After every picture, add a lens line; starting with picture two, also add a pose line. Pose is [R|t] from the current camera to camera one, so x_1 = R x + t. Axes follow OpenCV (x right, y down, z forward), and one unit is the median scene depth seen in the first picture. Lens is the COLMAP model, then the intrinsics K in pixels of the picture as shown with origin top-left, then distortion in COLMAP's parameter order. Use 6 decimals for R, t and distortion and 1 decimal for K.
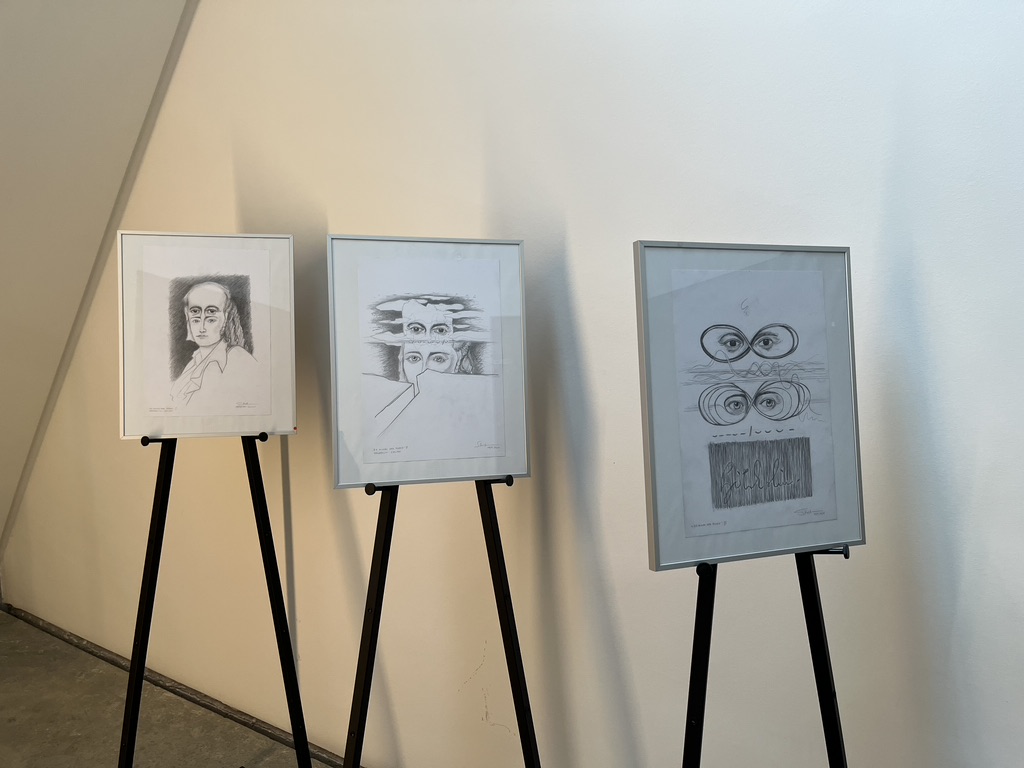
lens RADIAL K [[771.3, 0, 512.0], [0, 771.3, 384.0], [0, 0, 1]] dist [0.069307, -0.104957]
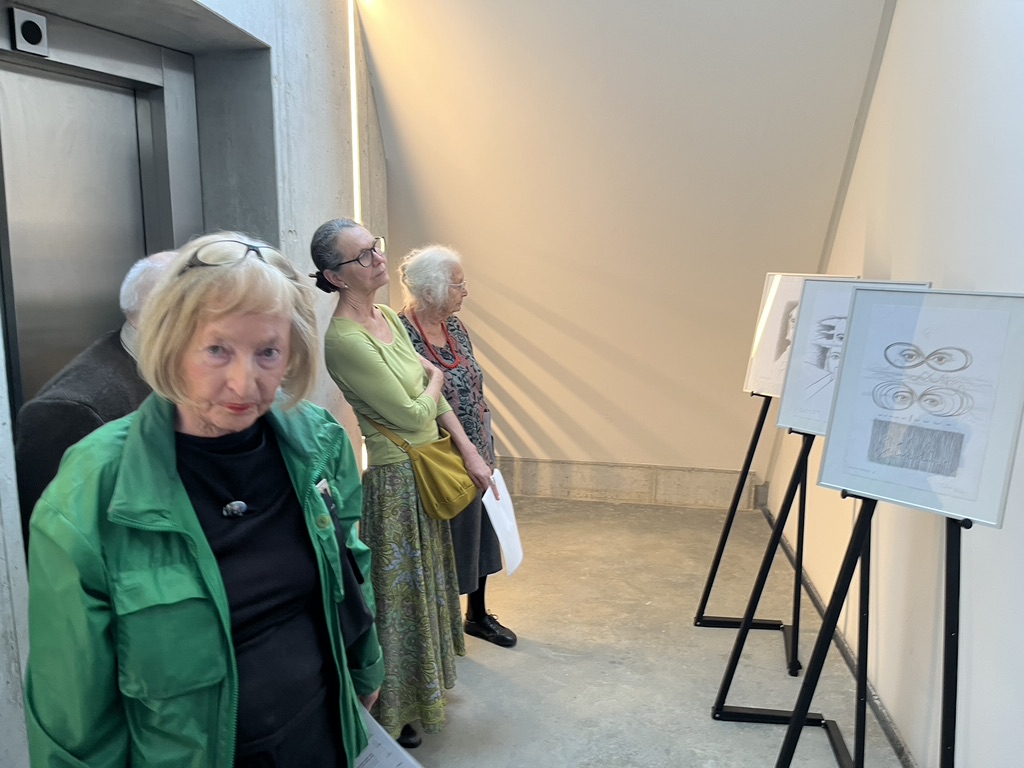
lens RADIAL K [[771.3, 0, 512.0], [0, 771.3, 384.0], [0, 0, 1]] dist [0.069307, -0.104957]
pose [[0.371402, 0.135307, -0.918560, 1.336310], [-0.164163, 0.983307, 0.078468, 0.006508], [0.913844, 0.121650, 0.387415, -0.242429]]
